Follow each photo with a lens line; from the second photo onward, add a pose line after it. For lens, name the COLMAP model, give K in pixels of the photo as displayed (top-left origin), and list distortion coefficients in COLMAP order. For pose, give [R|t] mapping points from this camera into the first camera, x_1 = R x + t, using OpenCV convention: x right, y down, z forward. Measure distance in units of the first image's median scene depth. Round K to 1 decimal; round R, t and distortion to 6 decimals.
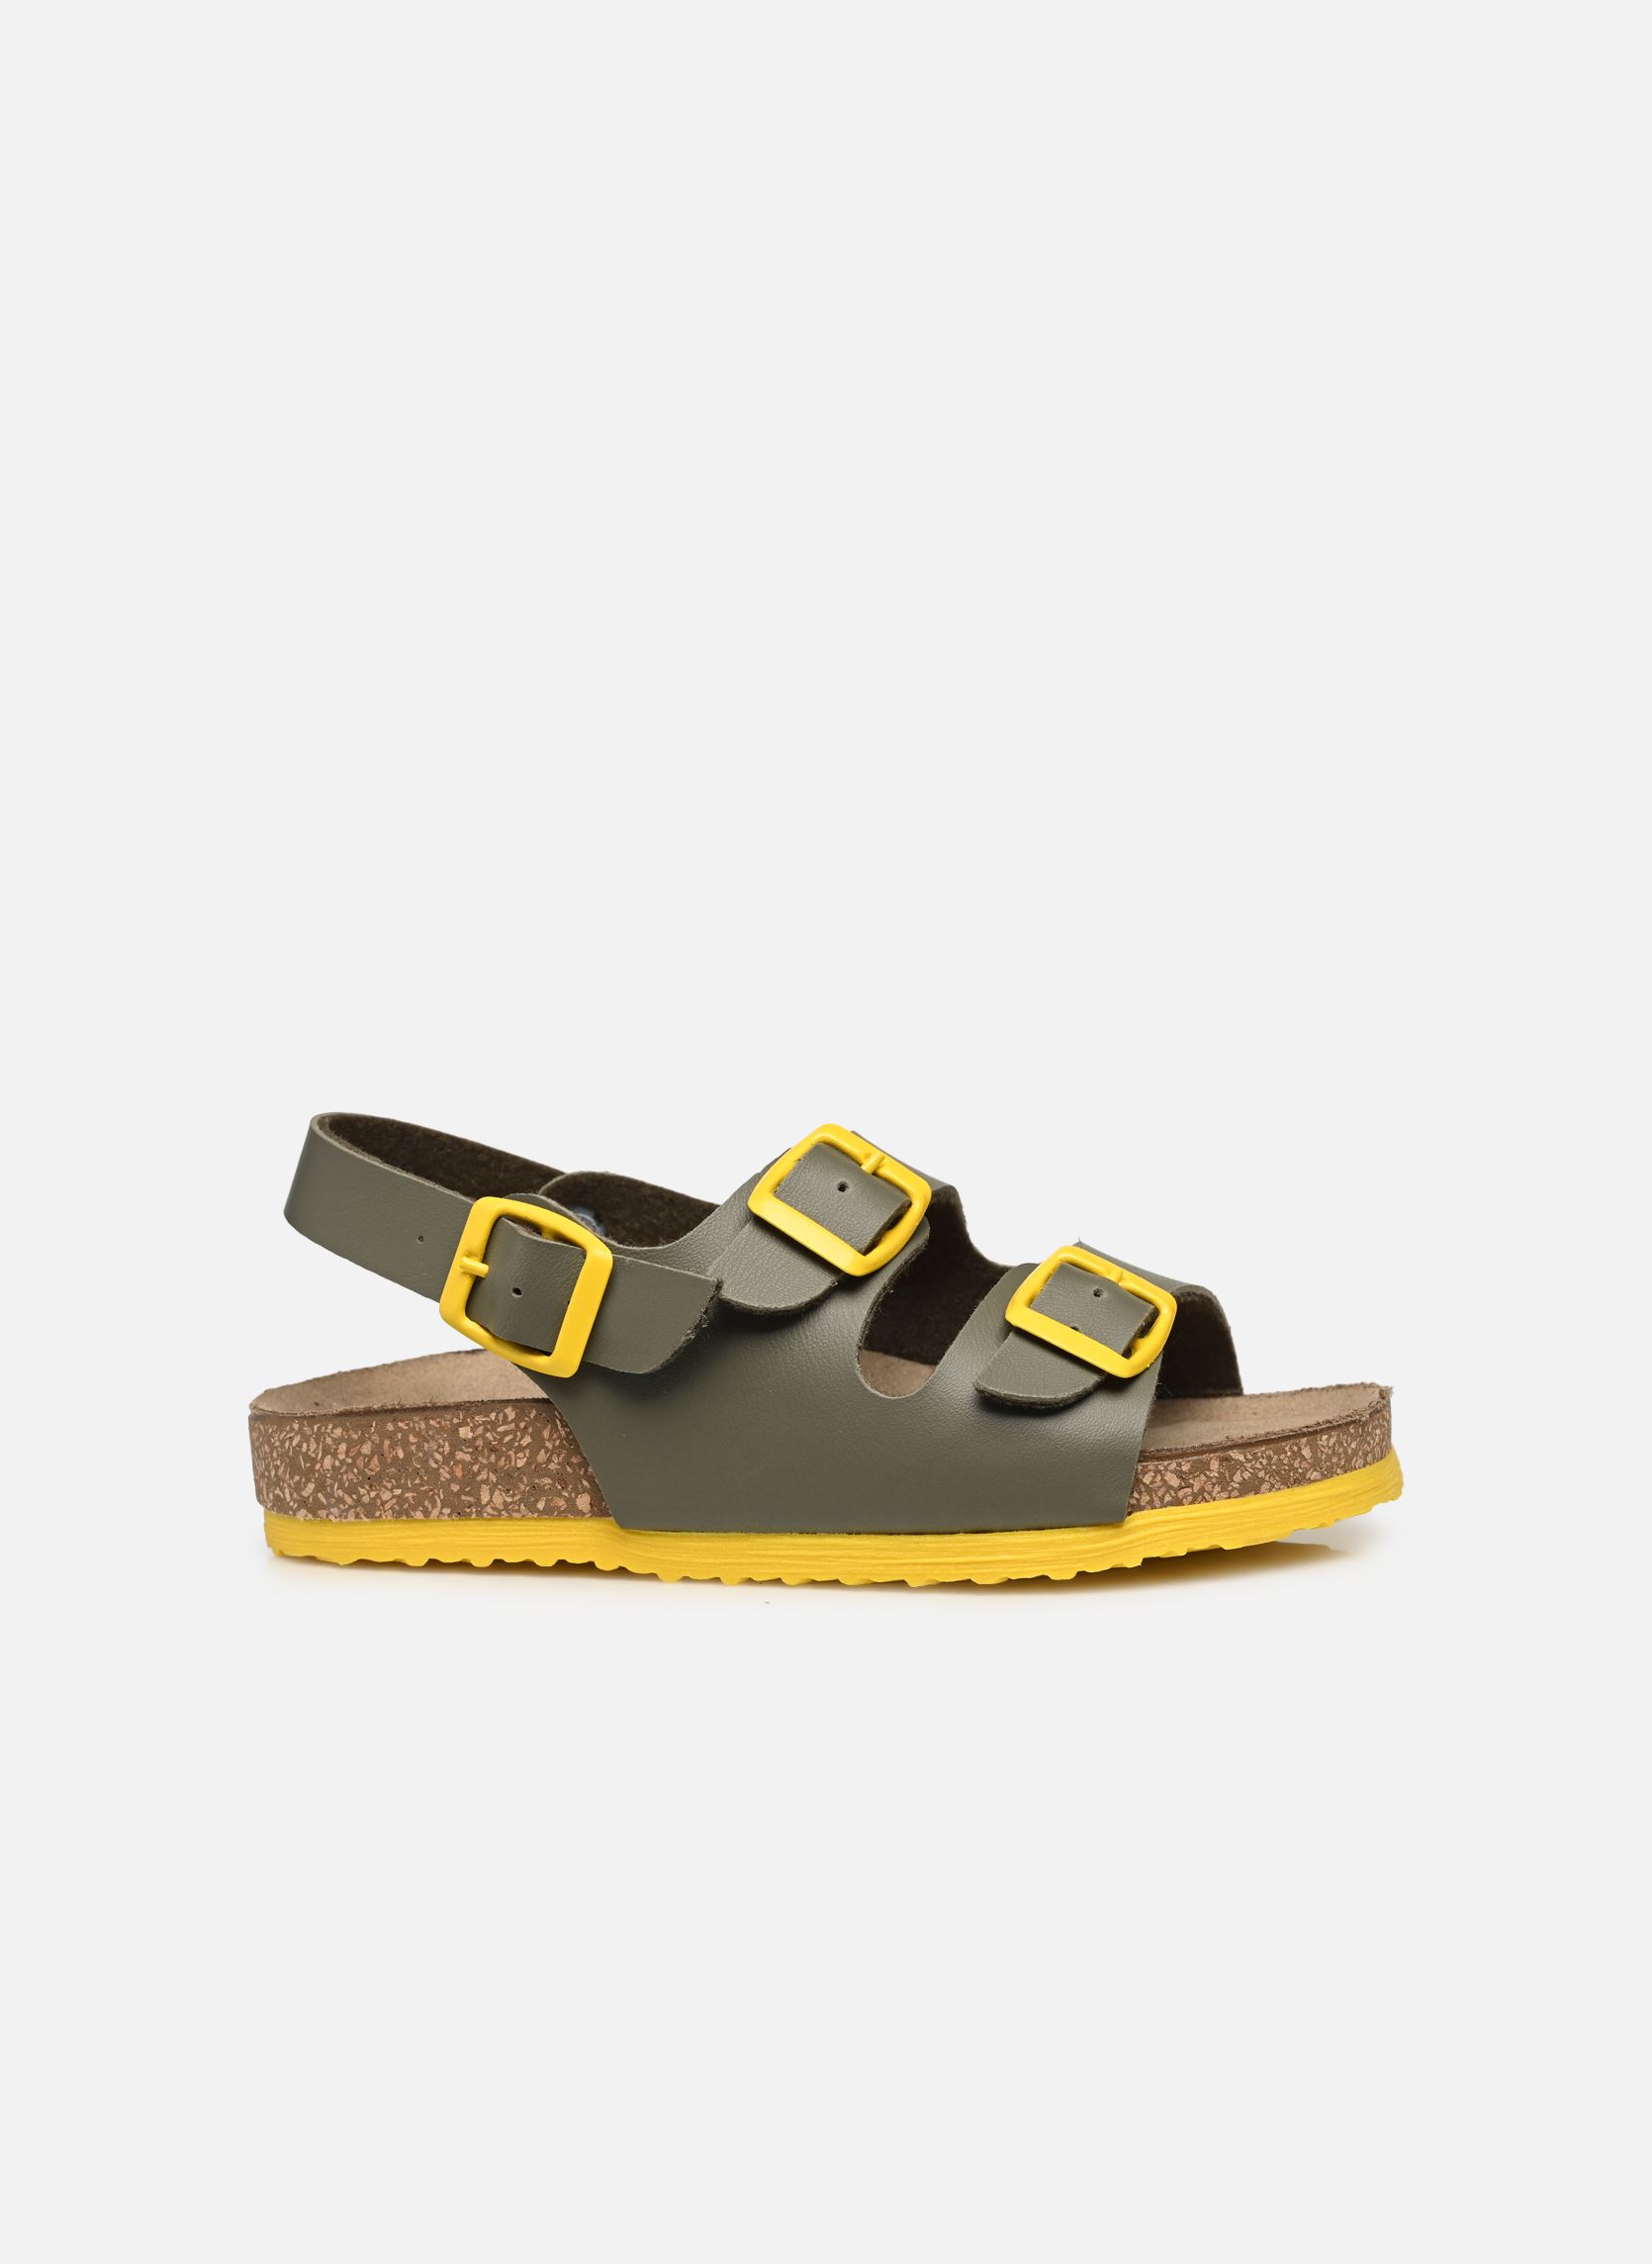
lens RADIAL K [[7341.2, 0, 827.3], [0, 7341.2, 1133.5], [0, 0, 1]] dist [0.165731, 0.000000]
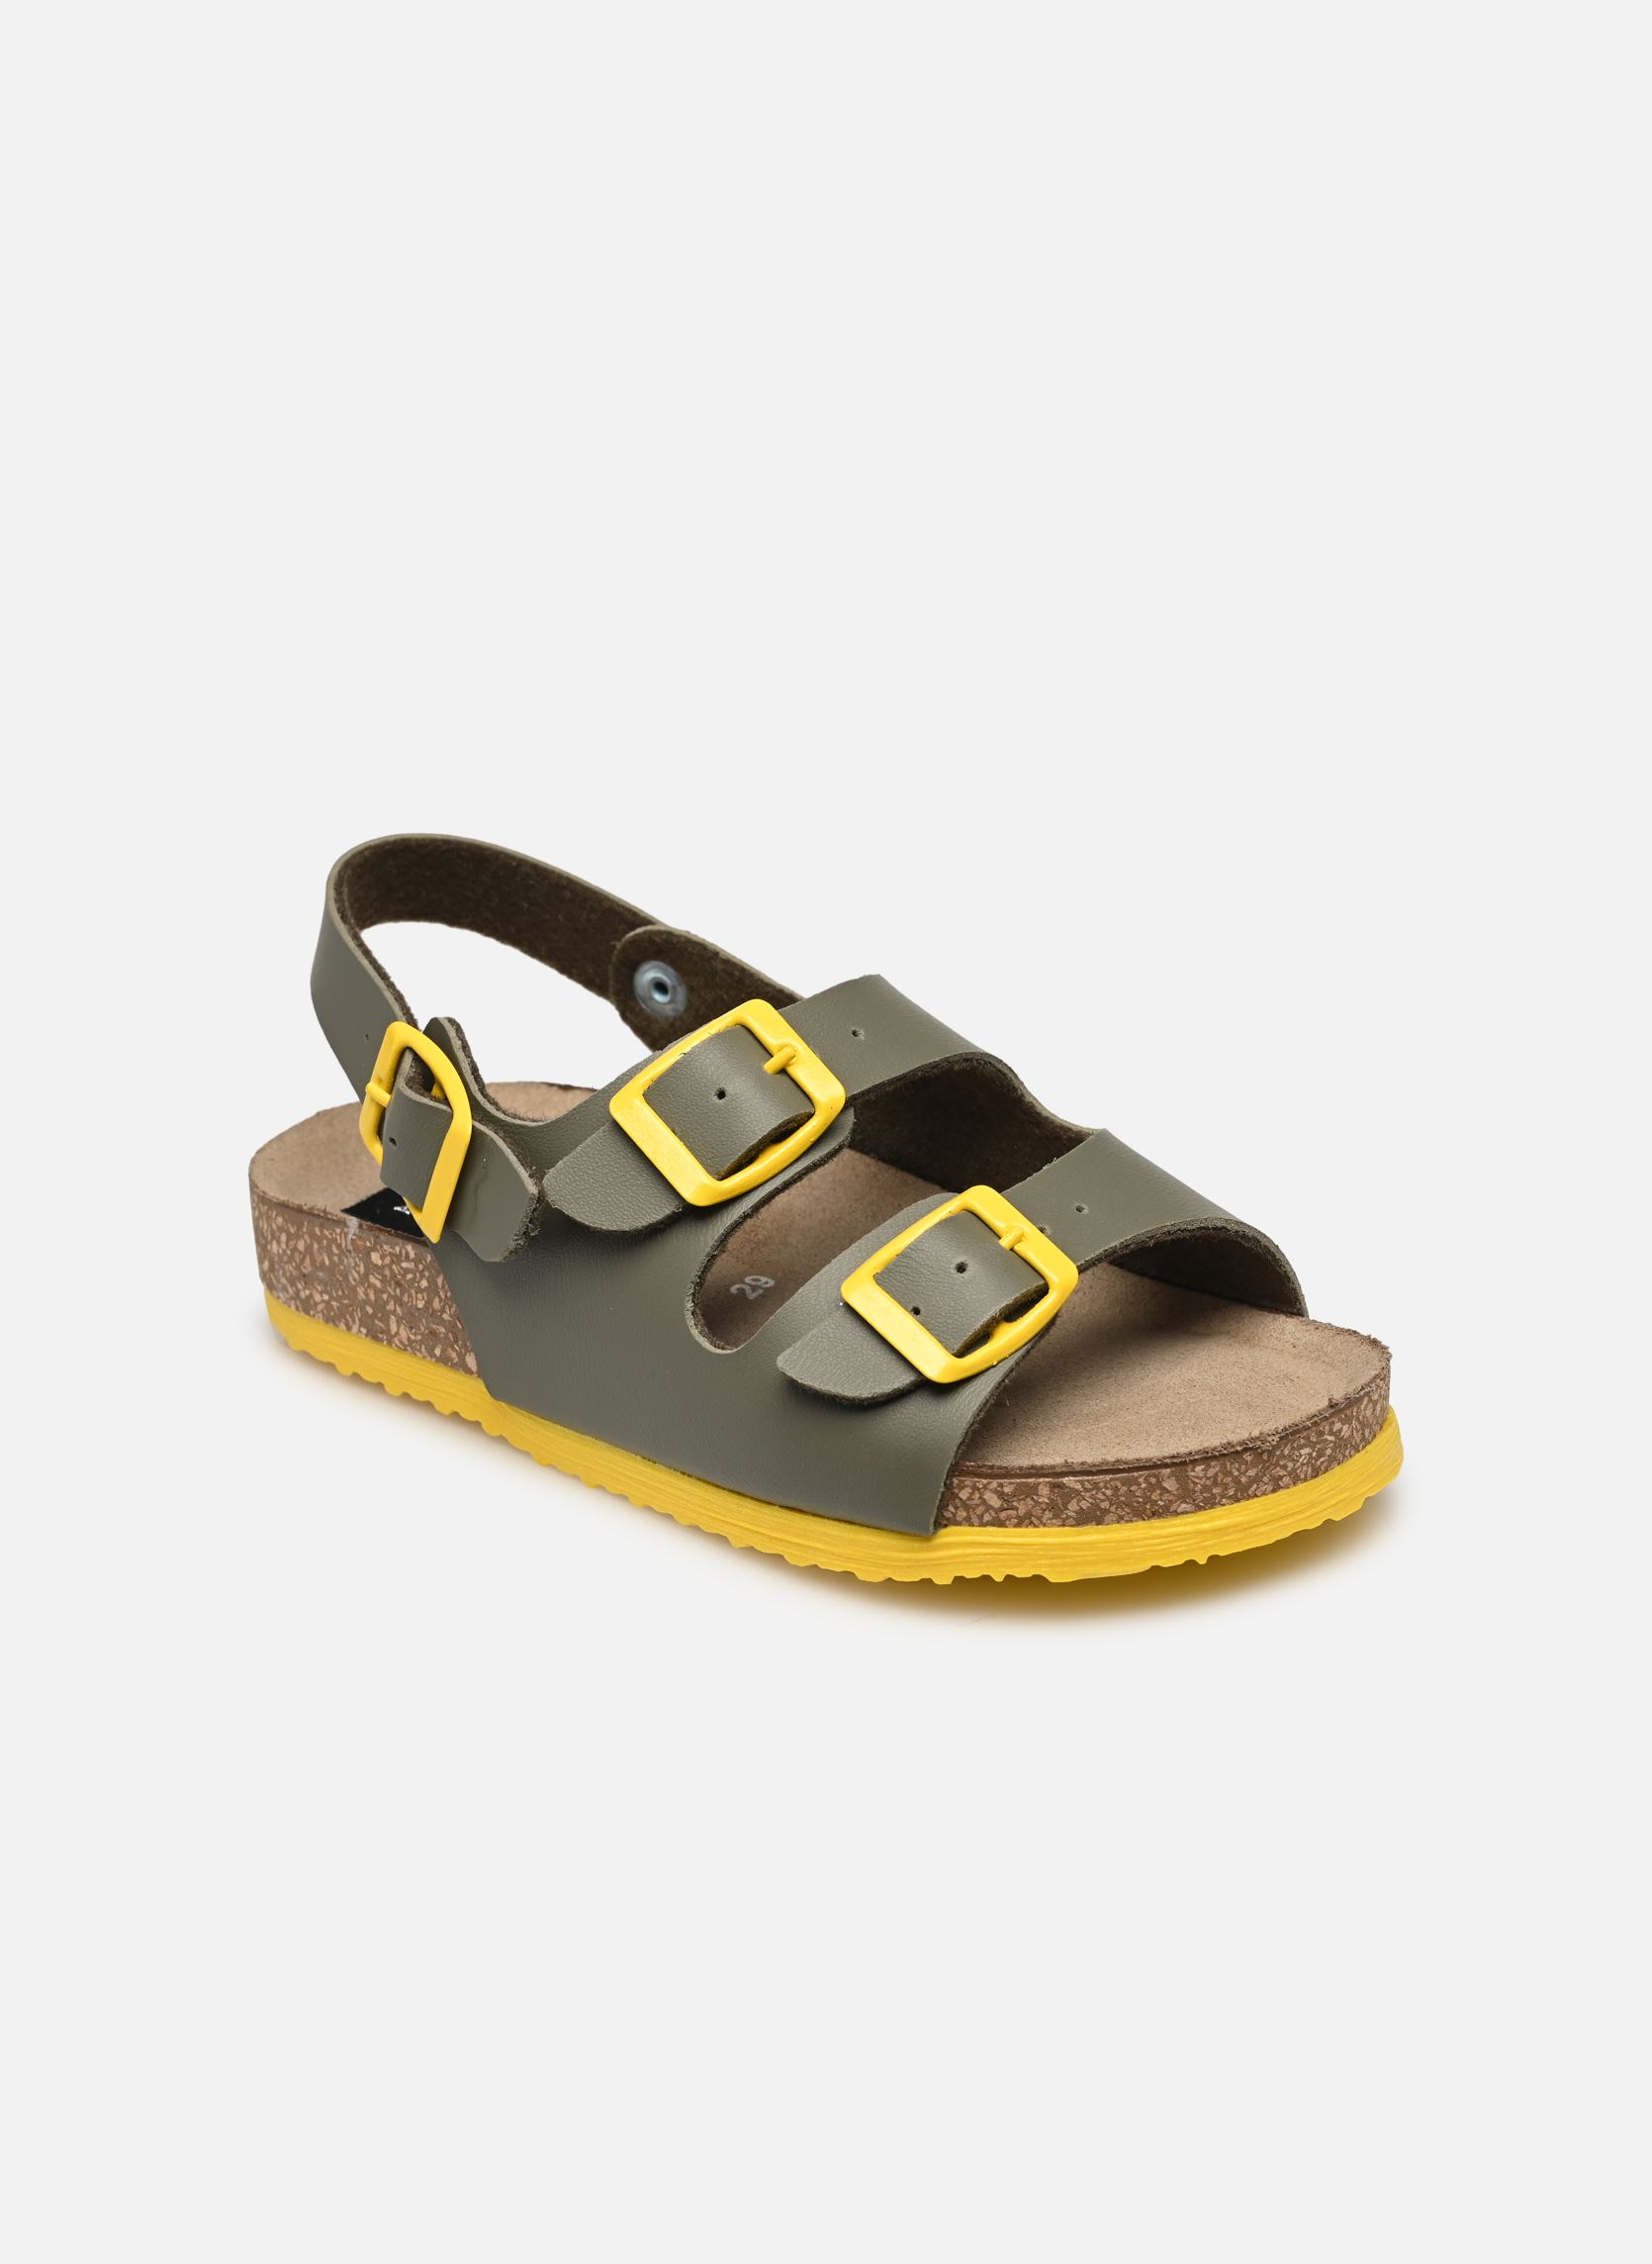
lens RADIAL K [[7341.2, 0, 825.3], [0, 7341.2, 1130.1], [0, 0, 1]] dist [0.165731, 0.000000]
pose [[0.861401, 0.198453, -0.467552, 0.428177], [-0.037066, 0.942619, 0.331807, -0.283116], [0.506571, -0.268488, 0.819329, 0.277173]]
